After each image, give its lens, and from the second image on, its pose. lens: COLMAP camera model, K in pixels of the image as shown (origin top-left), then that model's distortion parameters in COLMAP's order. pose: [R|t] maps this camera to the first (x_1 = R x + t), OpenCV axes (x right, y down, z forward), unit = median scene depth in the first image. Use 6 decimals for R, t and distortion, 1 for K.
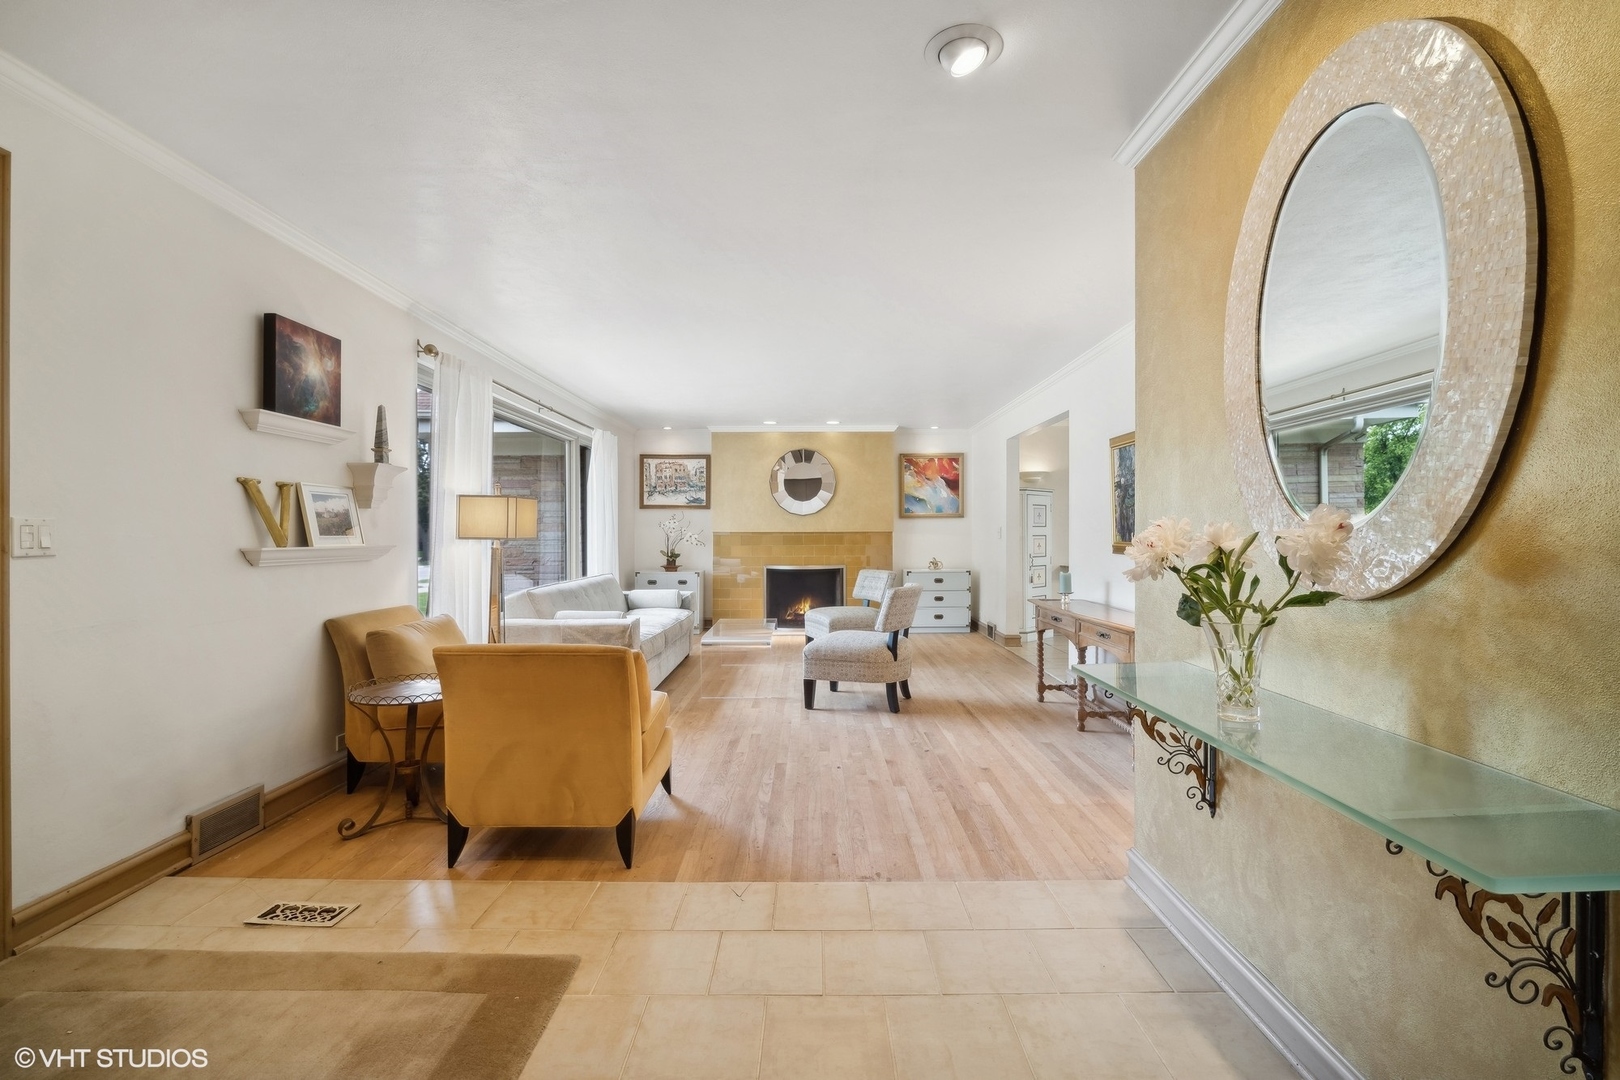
lens RADIAL K [[723.0, 0, 824.2], [0, 723.0, 538.8], [0, 0, 1]] dist [-0.018576, 0.006528]
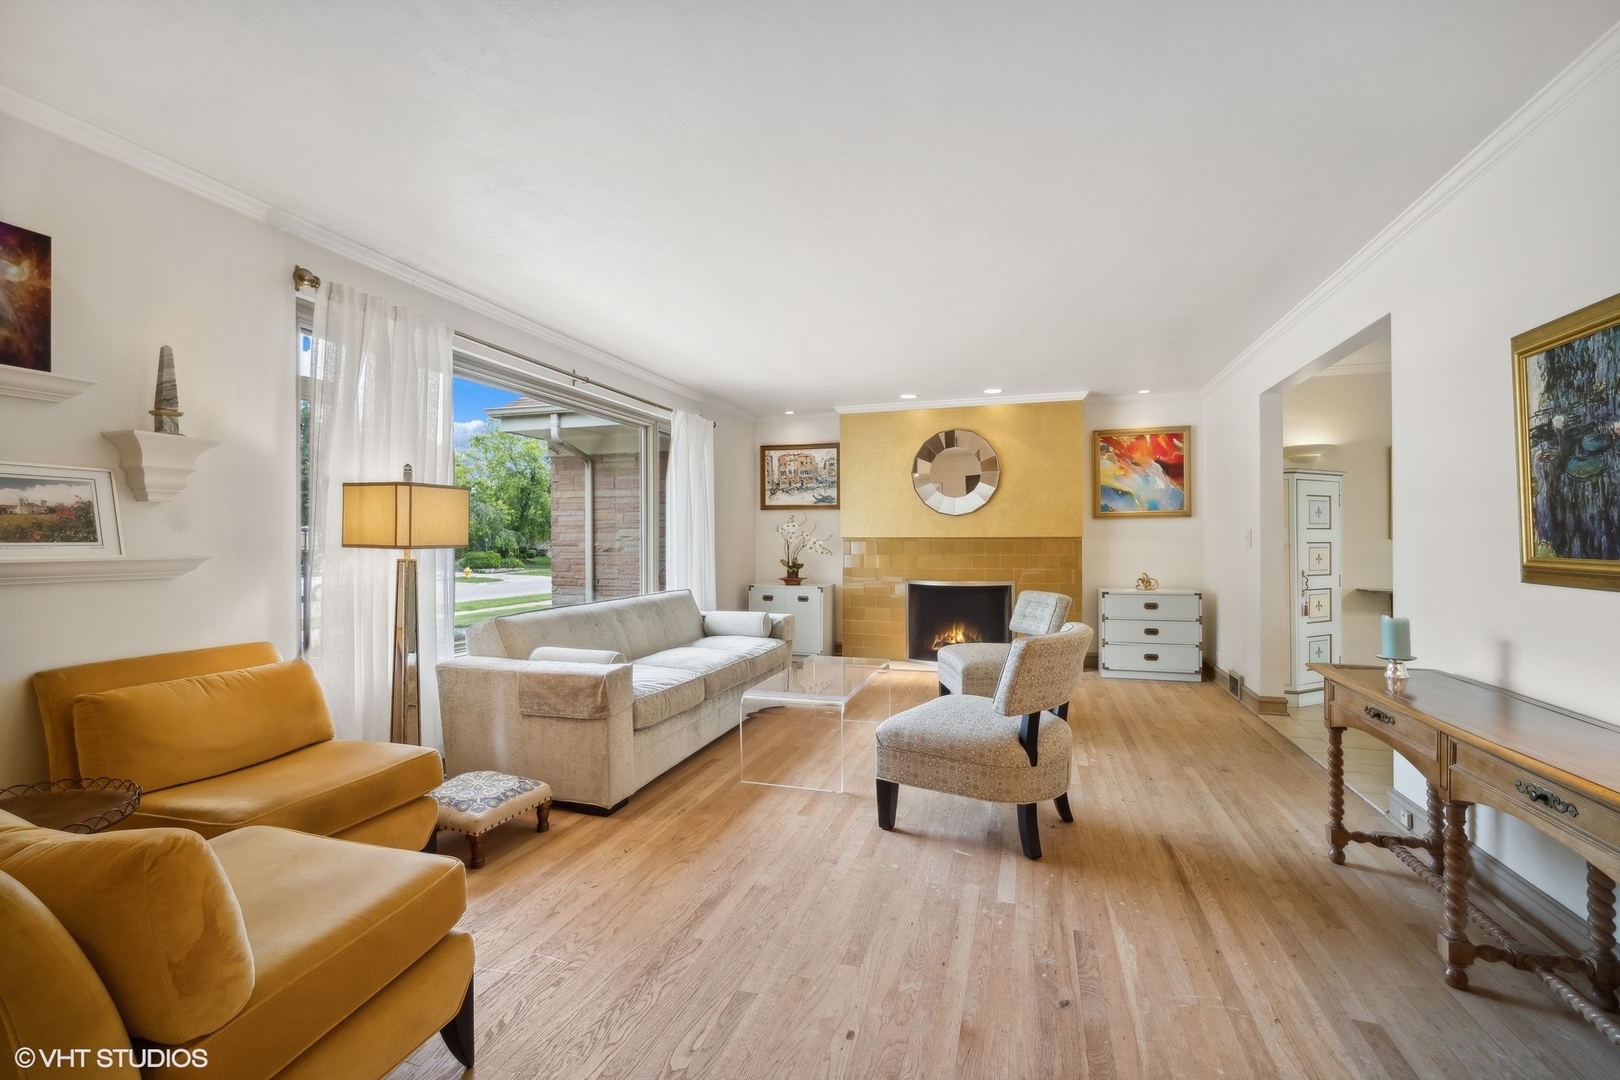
lens RADIAL K [[704.6, 0, 800.8], [0, 704.6, 532.1], [0, 0, 1]] dist [-0.017422, 0.005973]
pose [[0.944405, -0.002909, -0.328771, 0.105632], [-0.002802, 0.999853, -0.016896, -0.003058], [0.328772, 0.016878, 0.944258, 0.413575]]
